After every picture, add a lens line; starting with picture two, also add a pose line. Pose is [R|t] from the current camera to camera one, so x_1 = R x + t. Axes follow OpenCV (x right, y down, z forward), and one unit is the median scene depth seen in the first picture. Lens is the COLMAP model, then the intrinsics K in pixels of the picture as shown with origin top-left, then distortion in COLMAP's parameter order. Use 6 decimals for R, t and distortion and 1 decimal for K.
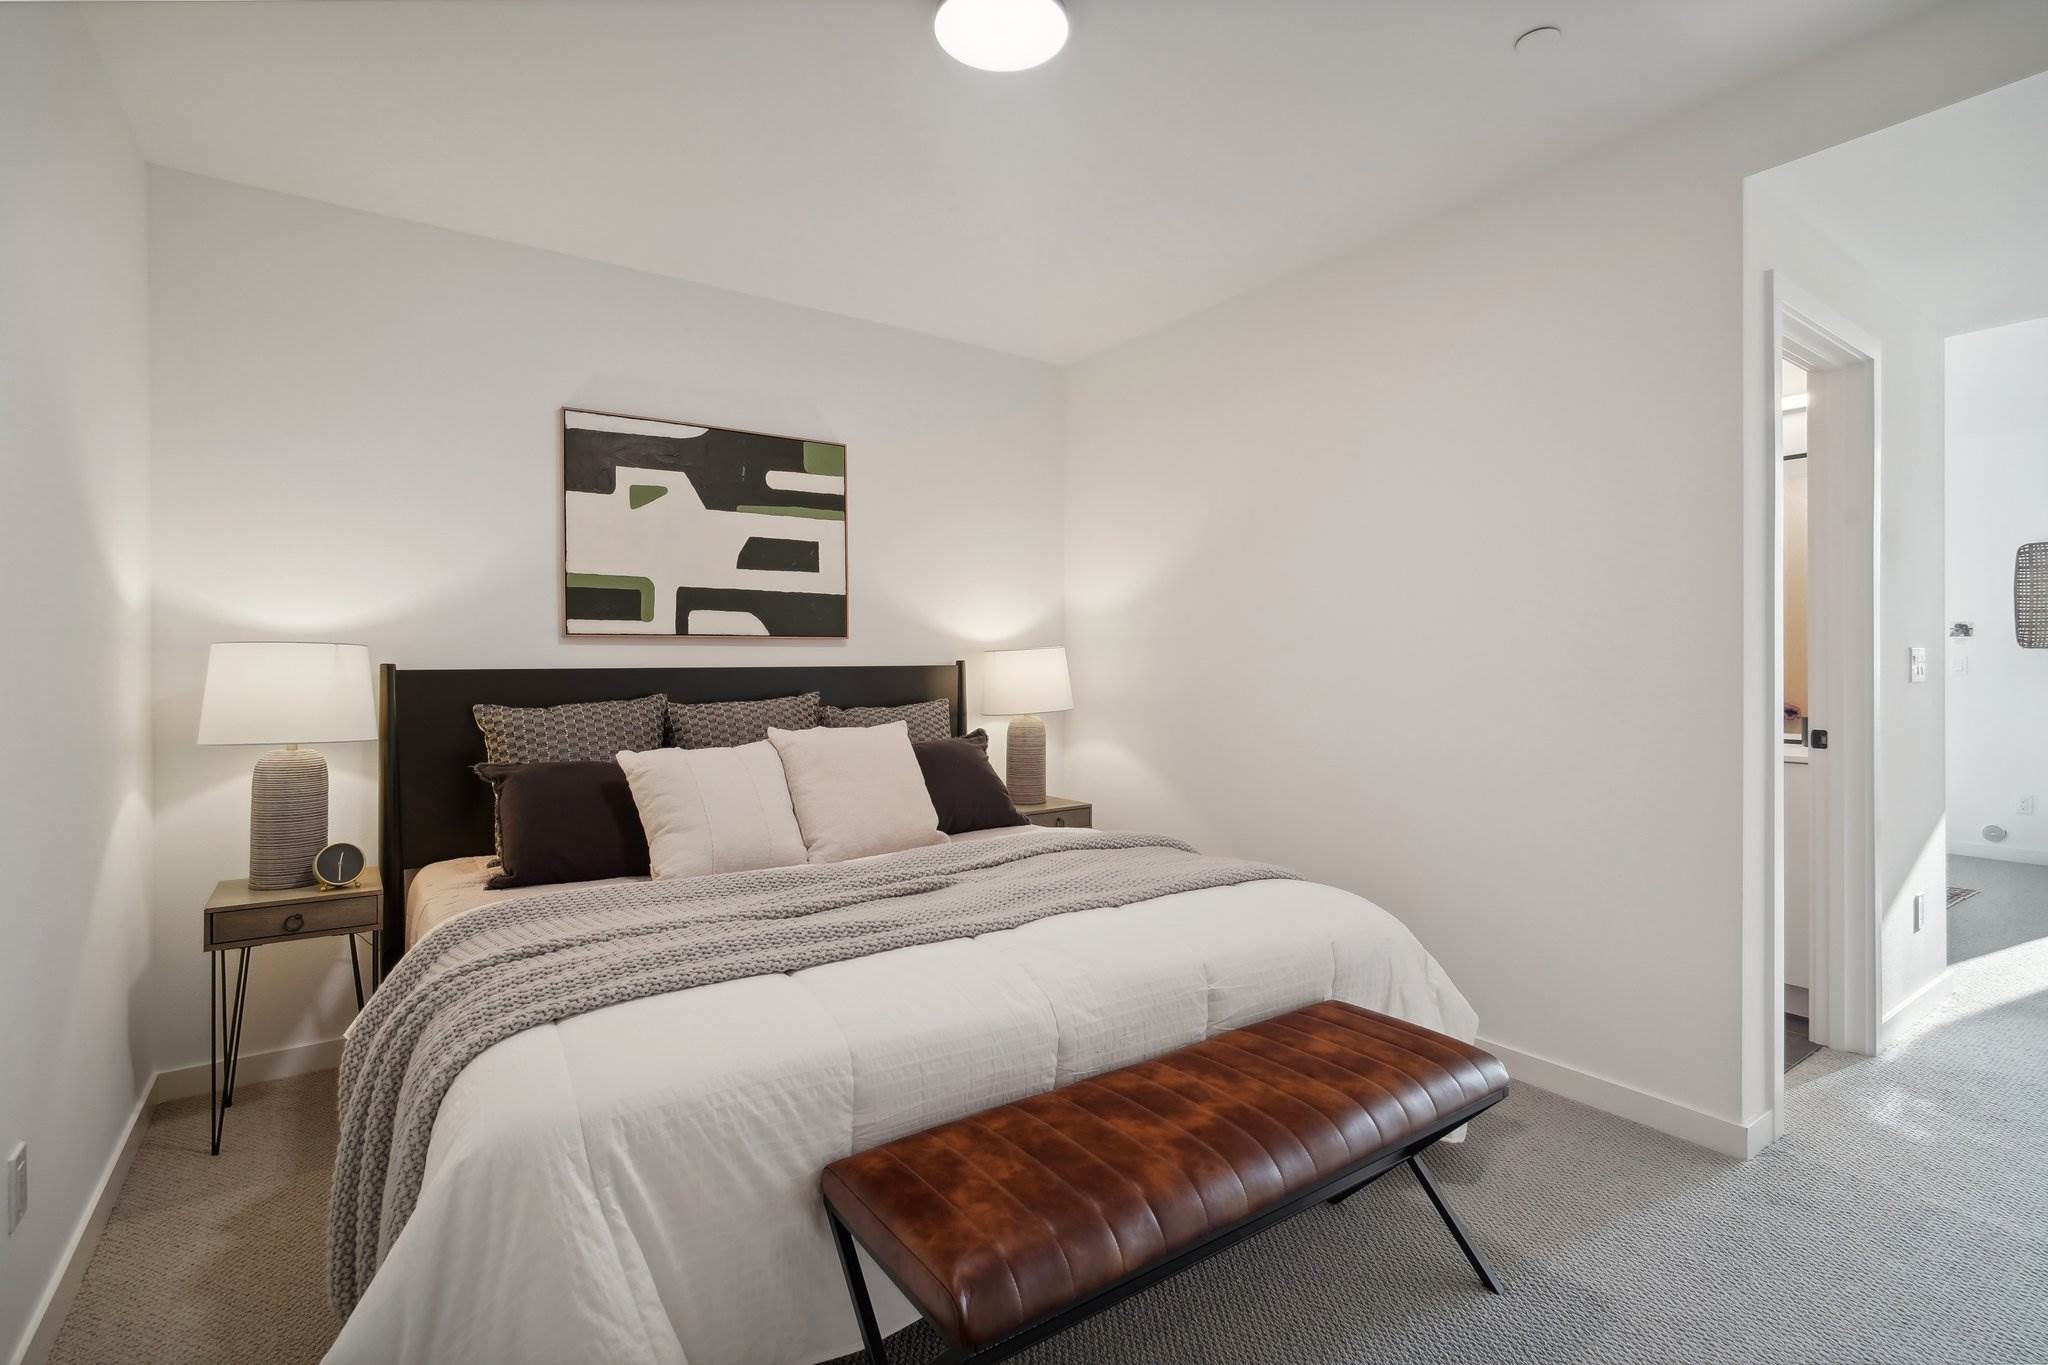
lens RADIAL K [[967.7, 0, 1029.6], [0, 967.7, 668.3], [0, 0, 1]] dist [-0.004774, -0.000892]
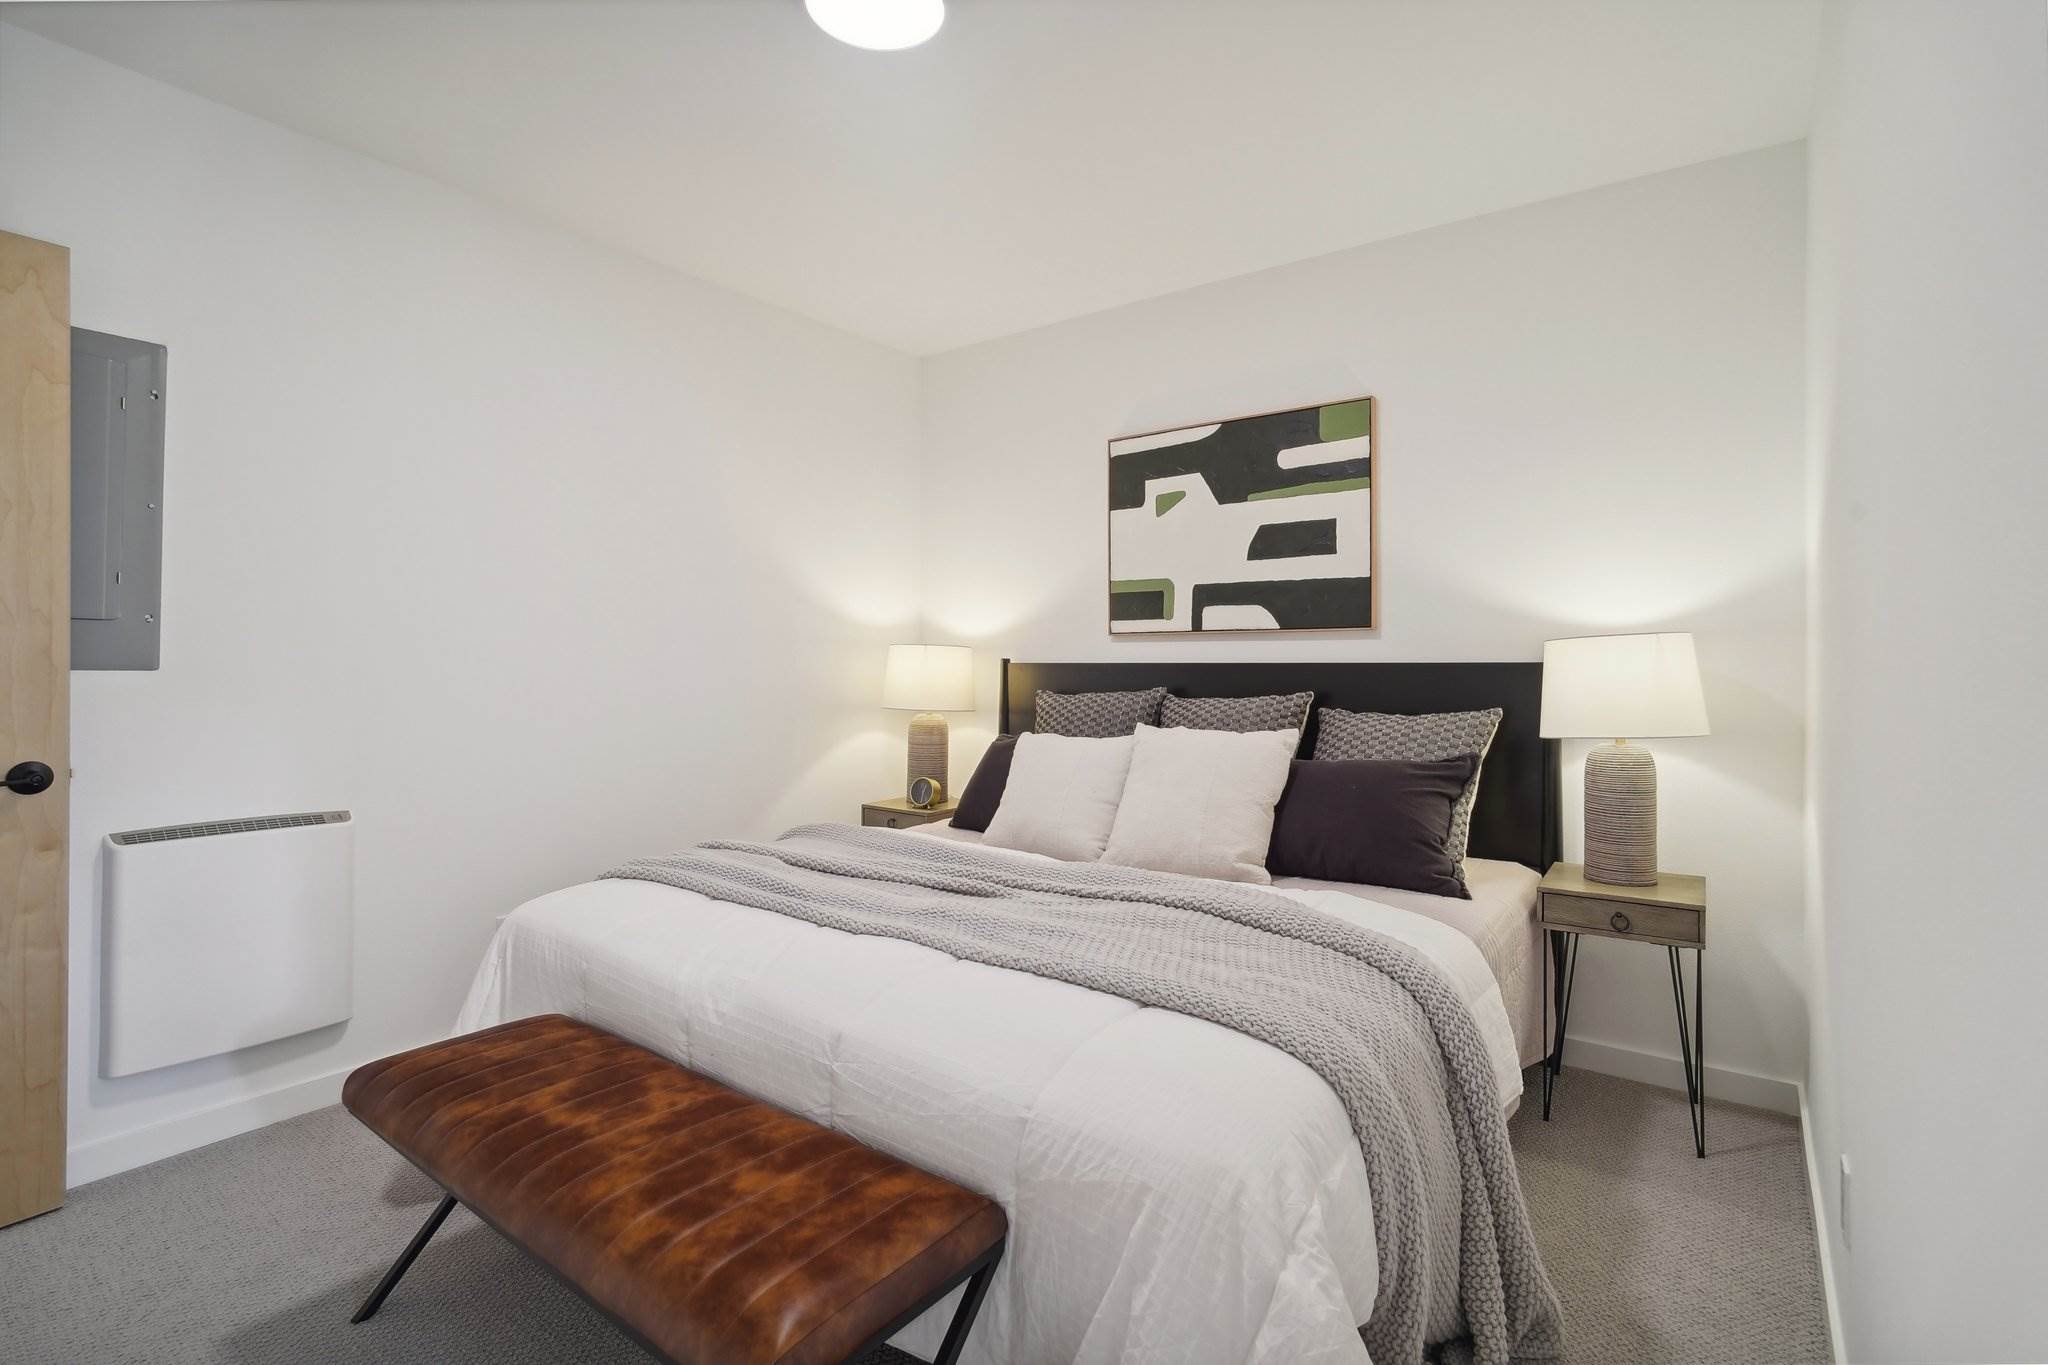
lens RADIAL K [[957.6, 0, 1022.5], [0, 957.6, 661.3], [0, 0, 1]] dist [-0.019668, -0.000191]
pose [[0.304397, 0.003887, -0.952537, 0.564903], [-0.005960, 0.999980, 0.002176, -0.003373], [0.952527, 0.005014, 0.304414, 0.522248]]
